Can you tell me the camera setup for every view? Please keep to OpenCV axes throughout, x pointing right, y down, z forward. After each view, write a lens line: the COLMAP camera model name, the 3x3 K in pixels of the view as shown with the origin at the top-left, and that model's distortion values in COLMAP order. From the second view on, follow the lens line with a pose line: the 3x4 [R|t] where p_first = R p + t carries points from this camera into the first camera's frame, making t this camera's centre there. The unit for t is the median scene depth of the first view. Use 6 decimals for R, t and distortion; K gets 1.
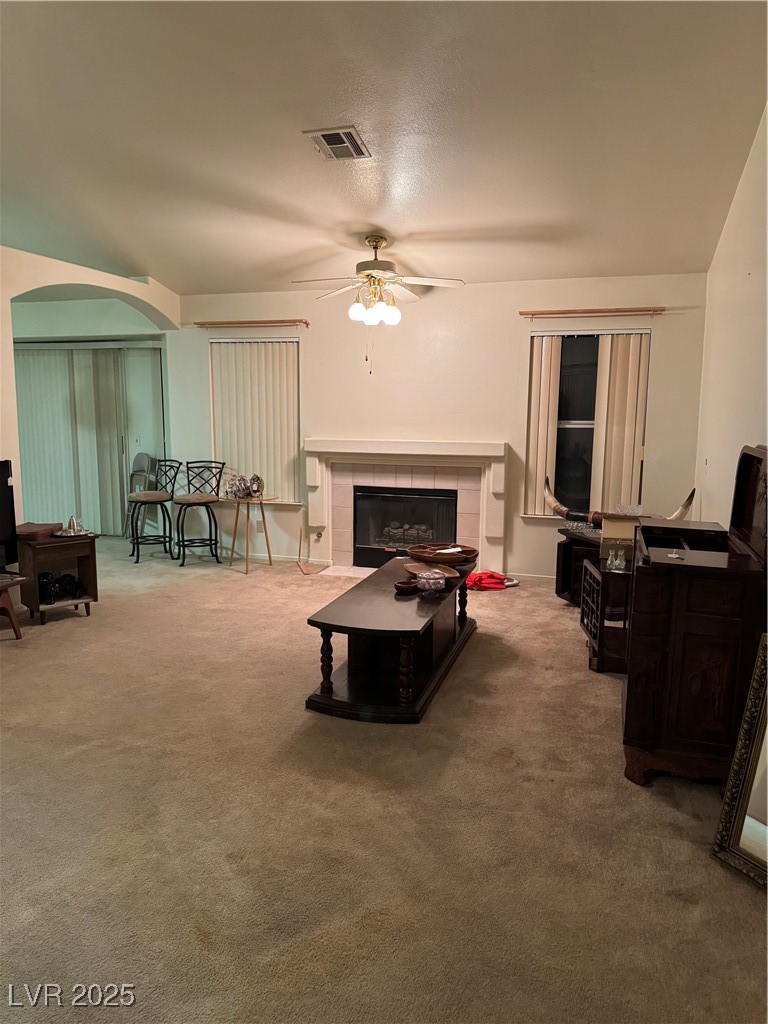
lens RADIAL K [[725.9, 0, 406.2], [0, 725.9, 499.2], [0, 0, 1]] dist [0.171157, -0.315393]
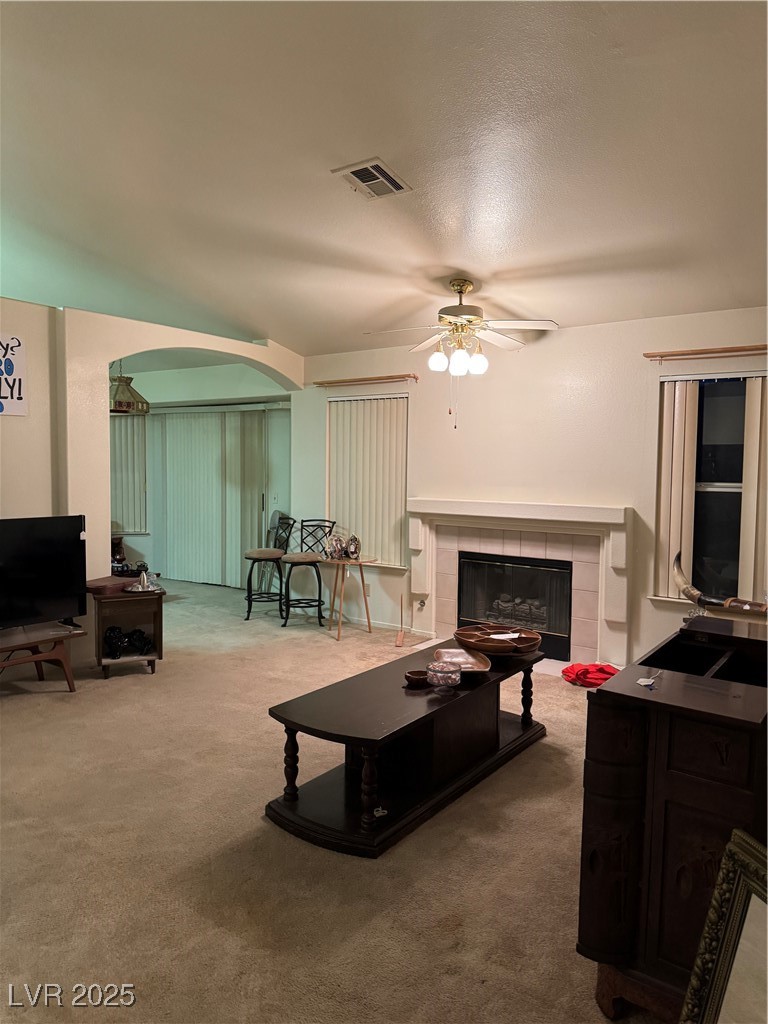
lens RADIAL K [[725.9, 0, 406.2], [0, 725.9, 499.2], [0, 0, 1]] dist [0.171157, -0.315393]
pose [[0.945526, 0.018758, -0.325007, 0.170157], [-0.044950, 0.996299, -0.073269, -0.014430], [0.322429, 0.083887, 0.942869, 0.125006]]
